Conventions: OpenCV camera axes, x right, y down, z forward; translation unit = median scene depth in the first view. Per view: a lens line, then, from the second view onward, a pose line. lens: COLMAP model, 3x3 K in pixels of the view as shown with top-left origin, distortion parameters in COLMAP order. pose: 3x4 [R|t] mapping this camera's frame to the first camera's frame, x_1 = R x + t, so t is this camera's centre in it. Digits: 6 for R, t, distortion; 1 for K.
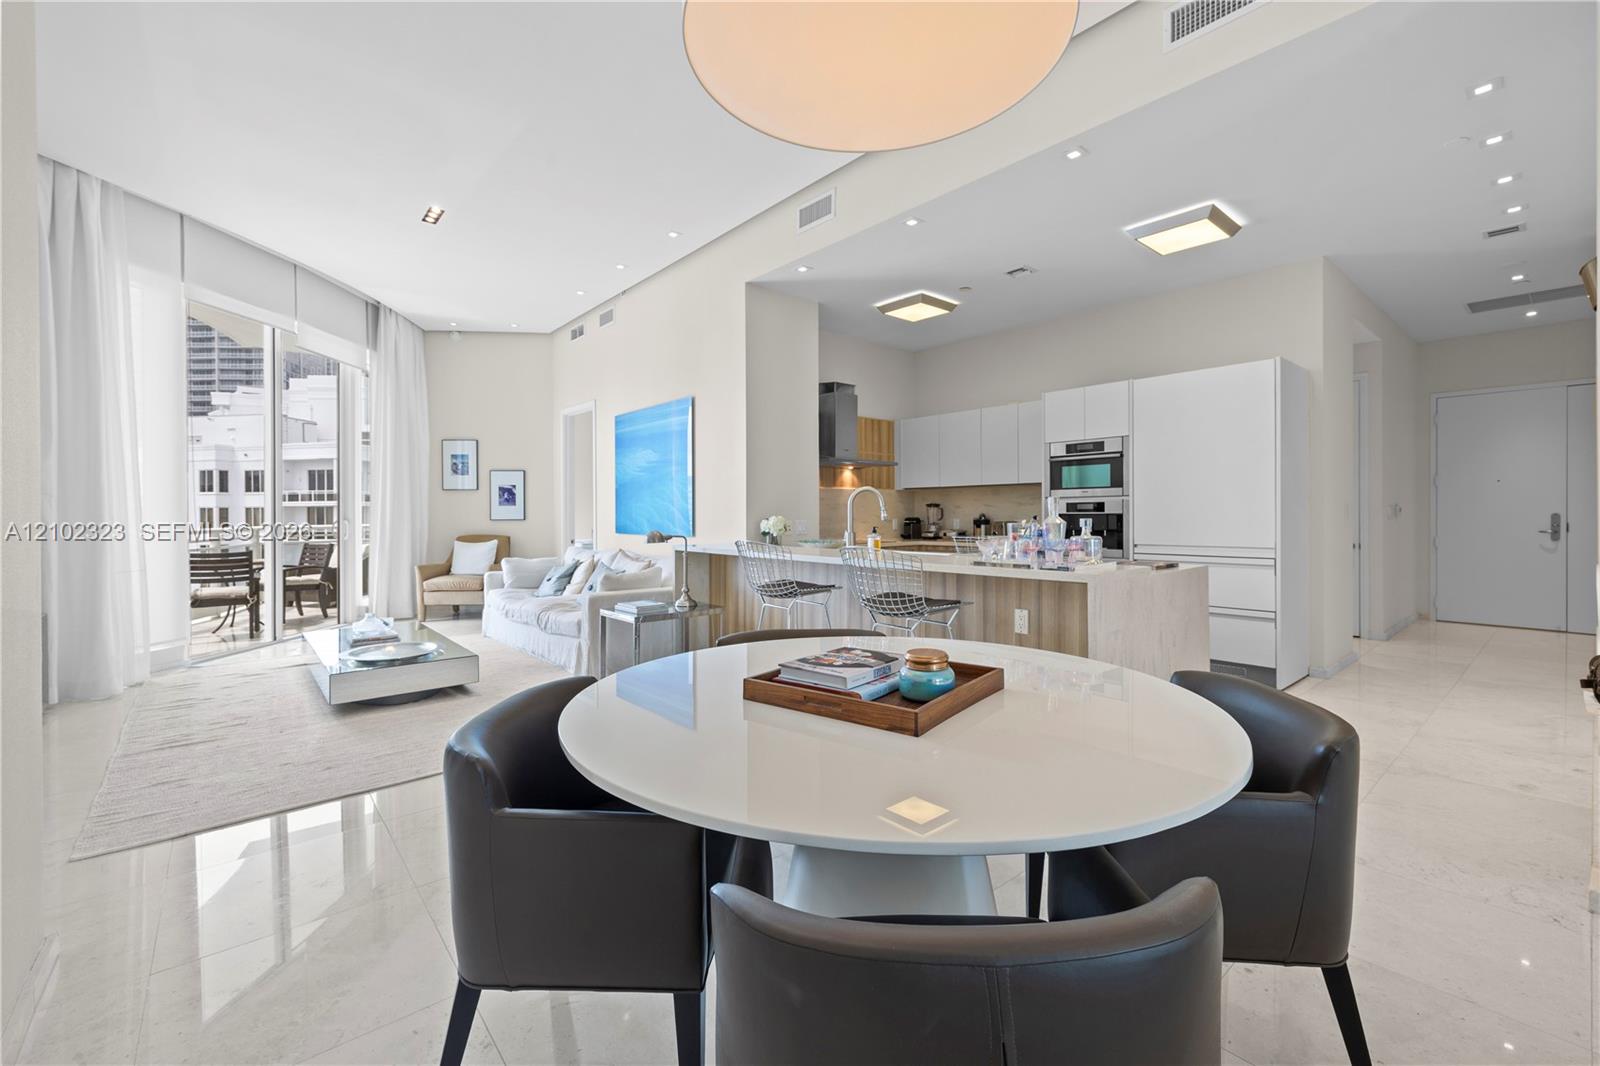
lens RADIAL K [[674.3, 0, 803.7], [0, 674.3, 516.2], [0, 0, 1]] dist [0.000389, -0.000239]
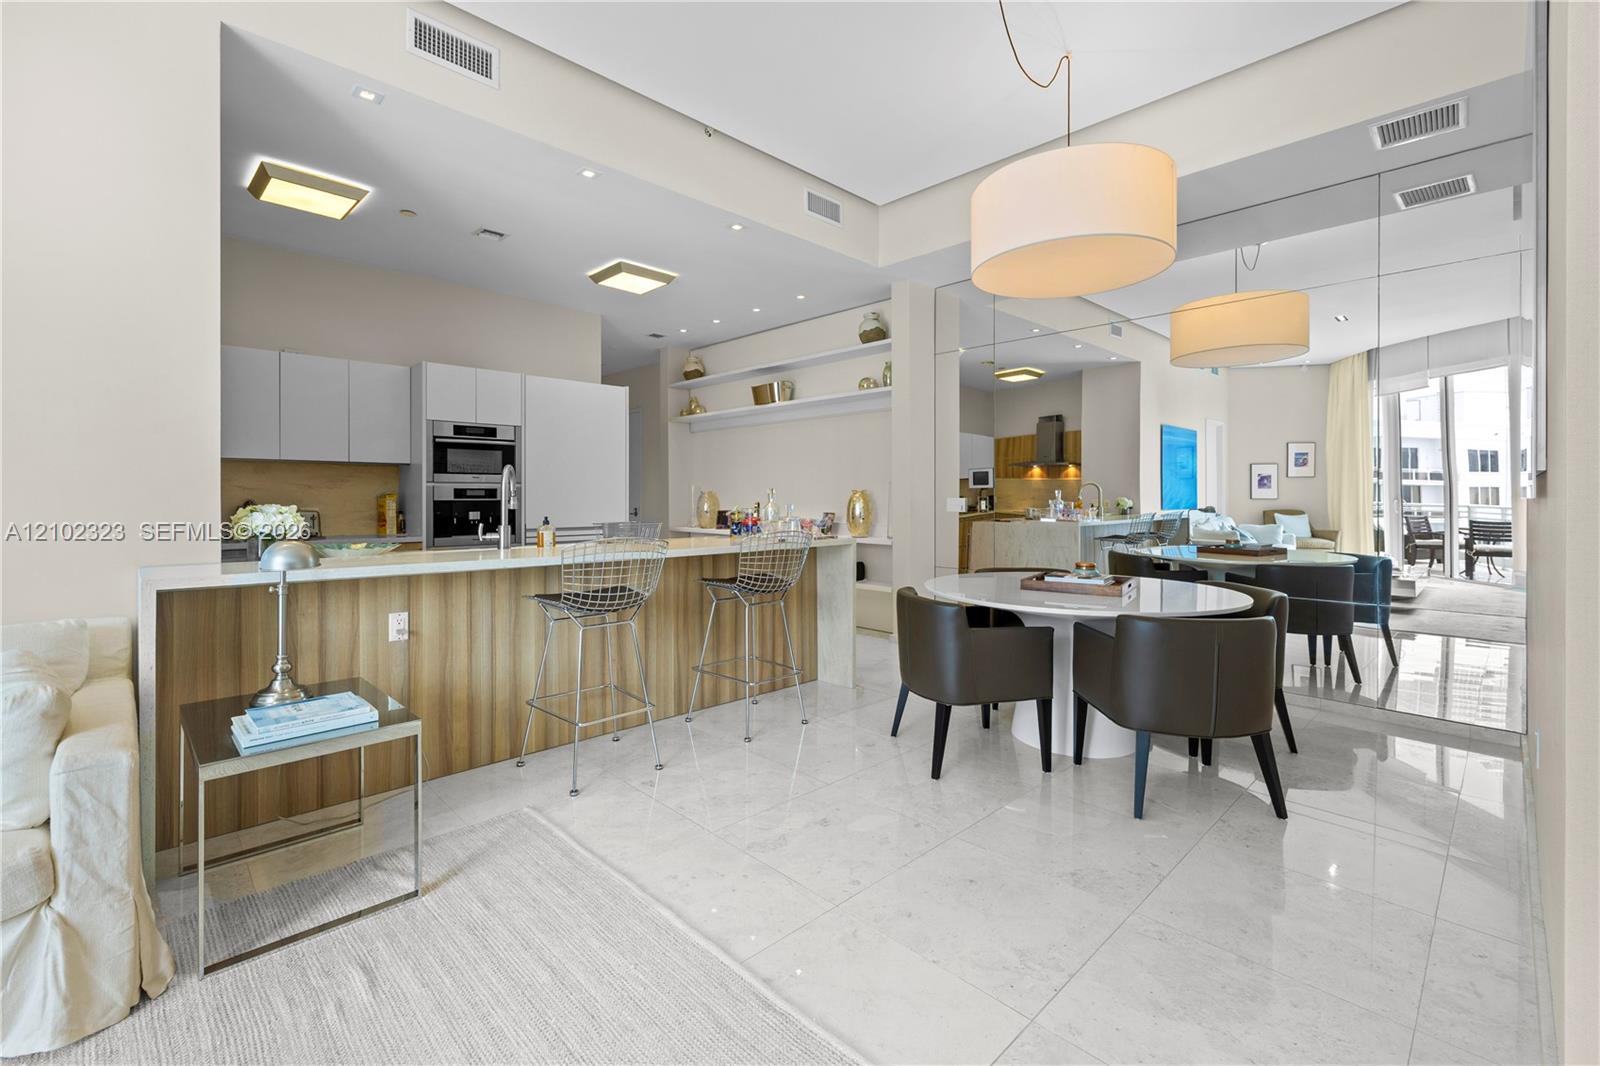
lens RADIAL K [[688.9, 0, 798.3], [0, 688.9, 500.1], [0, 0, 1]] dist [0.001841, 0.000223]
pose [[-0.061014, 0.000395, 0.998137, -0.546630], [0.002033, 0.999998, -0.000272, -0.002681], [-0.998135, 0.002012, -0.061015, 0.557790]]
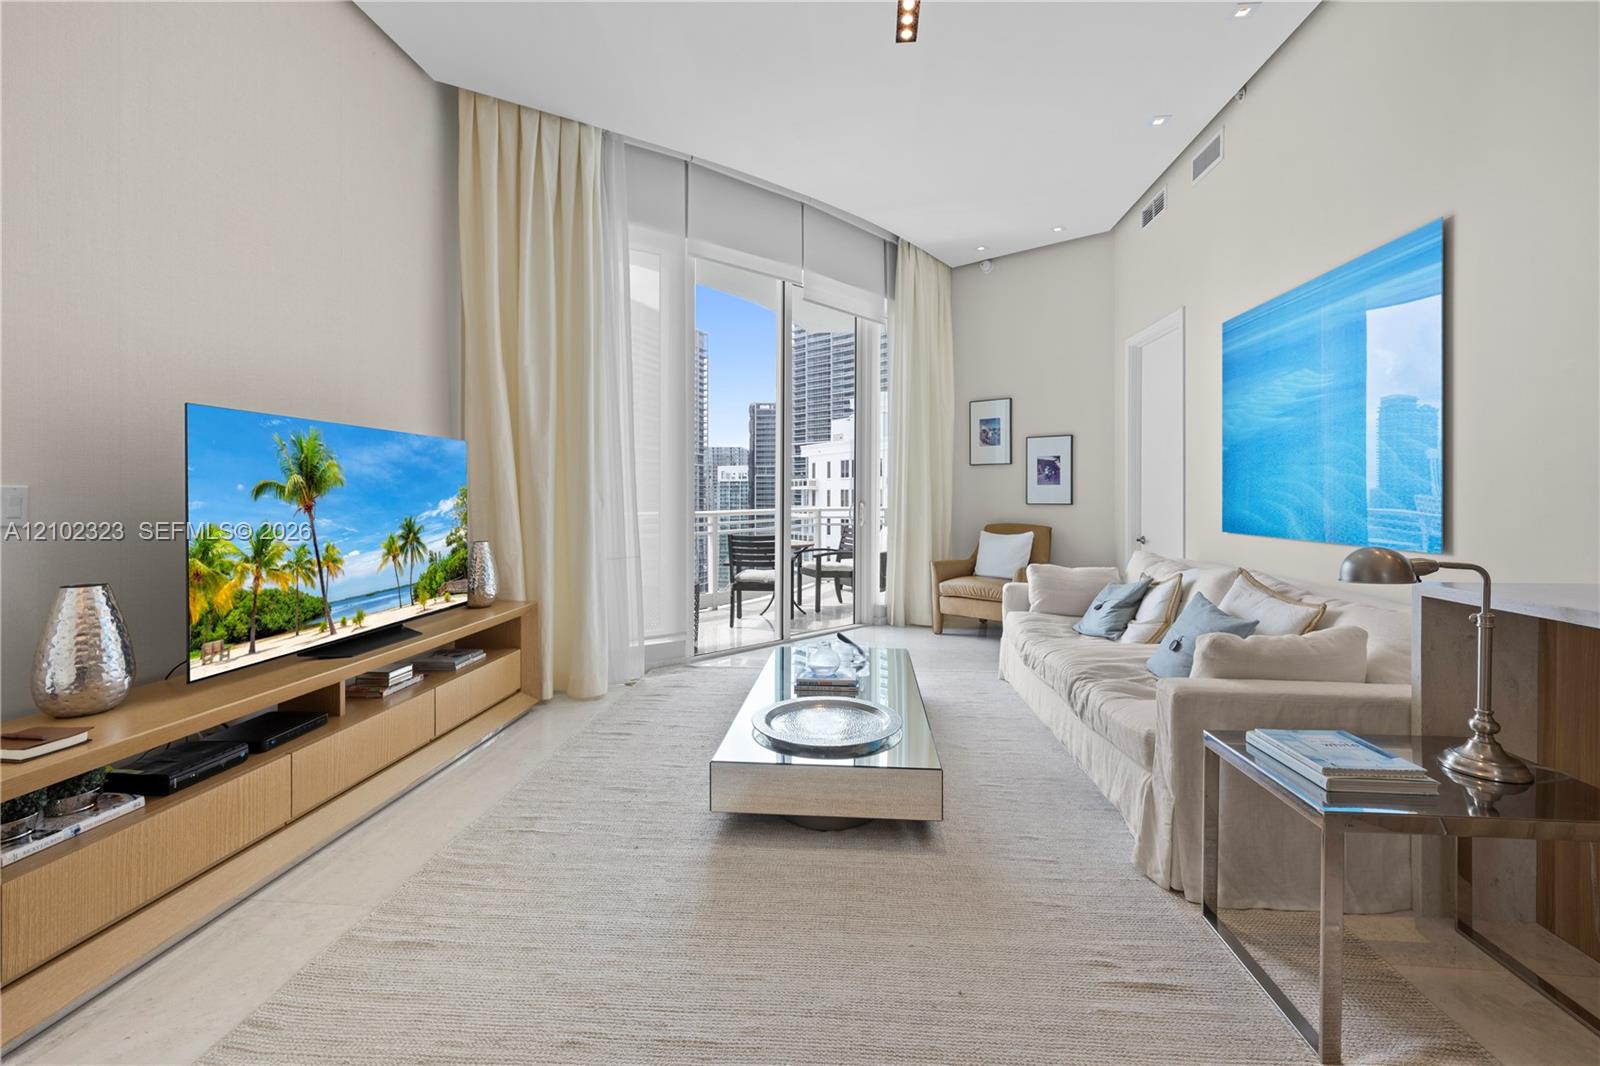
lens RADIAL K [[684.2, 0, 804.4], [0, 684.2, 498.0], [0, 0, 1]] dist [0.002246, 0.000029]
pose [[0.700810, 0.007702, -0.713307, -0.139667], [-0.006946, 0.999968, 0.003973, -0.003553], [0.713315, 0.002170, 0.700841, 0.422051]]
